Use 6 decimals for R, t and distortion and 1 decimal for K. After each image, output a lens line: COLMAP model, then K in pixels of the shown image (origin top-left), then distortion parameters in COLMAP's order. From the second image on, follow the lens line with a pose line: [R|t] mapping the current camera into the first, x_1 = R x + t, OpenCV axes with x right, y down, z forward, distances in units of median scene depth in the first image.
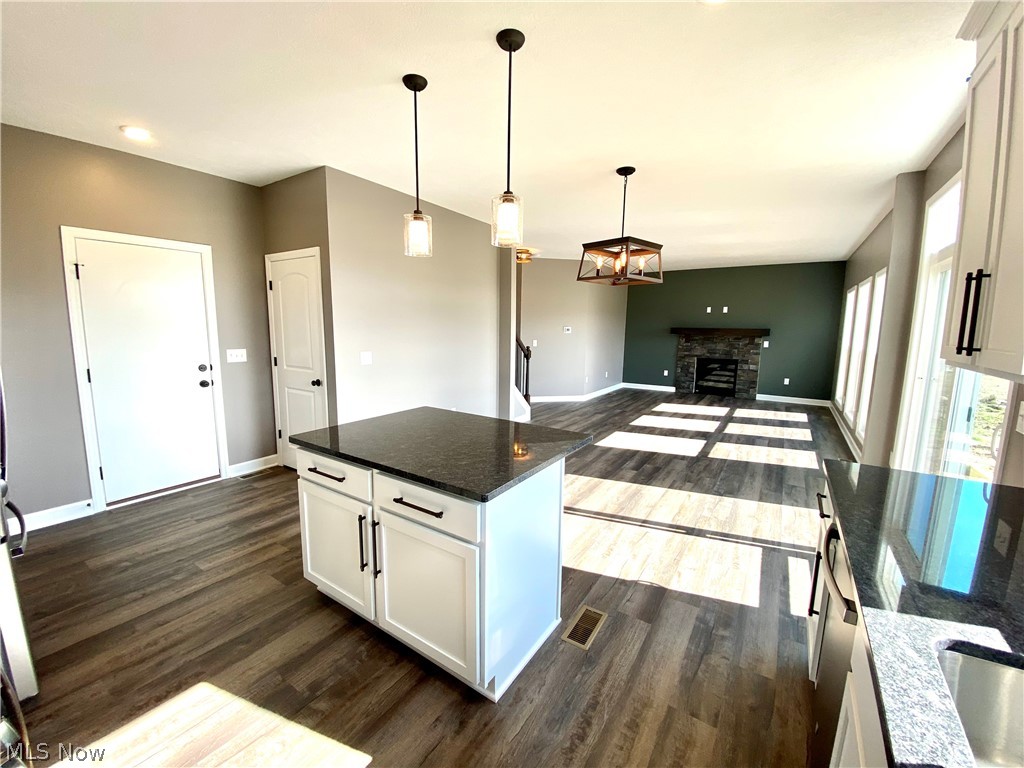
lens RADIAL K [[419.8, 0, 512.2], [0, 419.8, 382.9], [0, 0, 1]] dist [-0.030250, -0.001562]
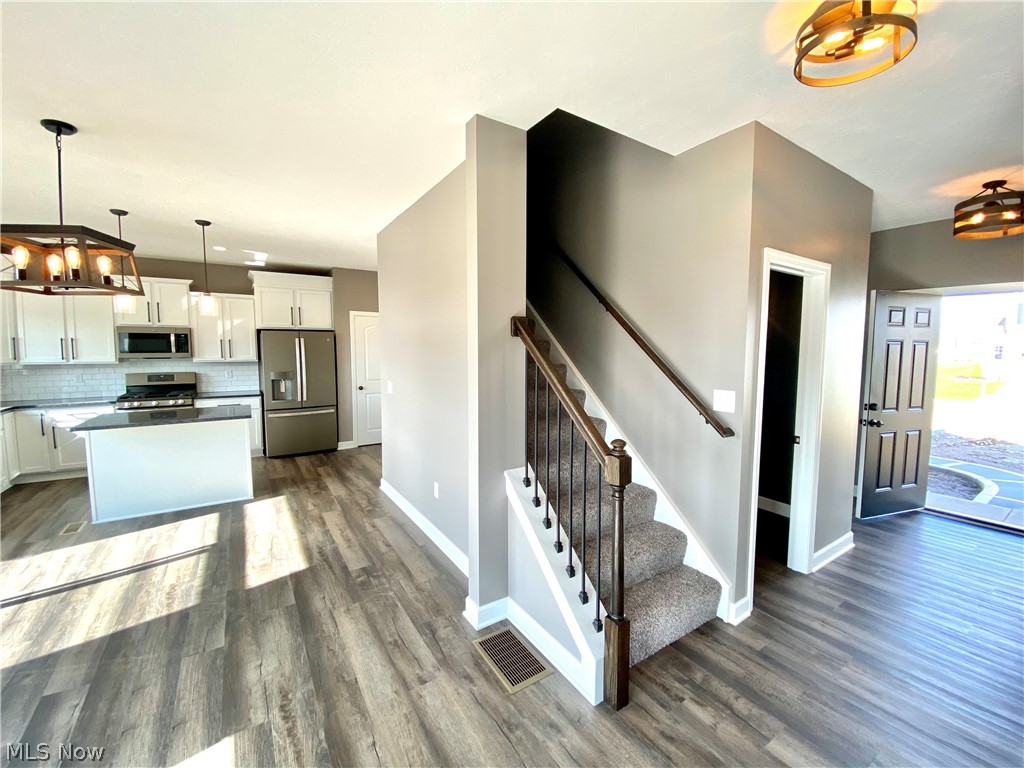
lens RADIAL K [[419.8, 0, 512.0], [0, 419.8, 380.2], [0, 0, 1]] dist [-0.030250, -0.001562]
pose [[-0.399251, 0.055635, -0.915152, 0.521029], [-0.137978, 0.983143, 0.119963, -0.265832], [0.906400, 0.174166, -0.384844, 1.755462]]
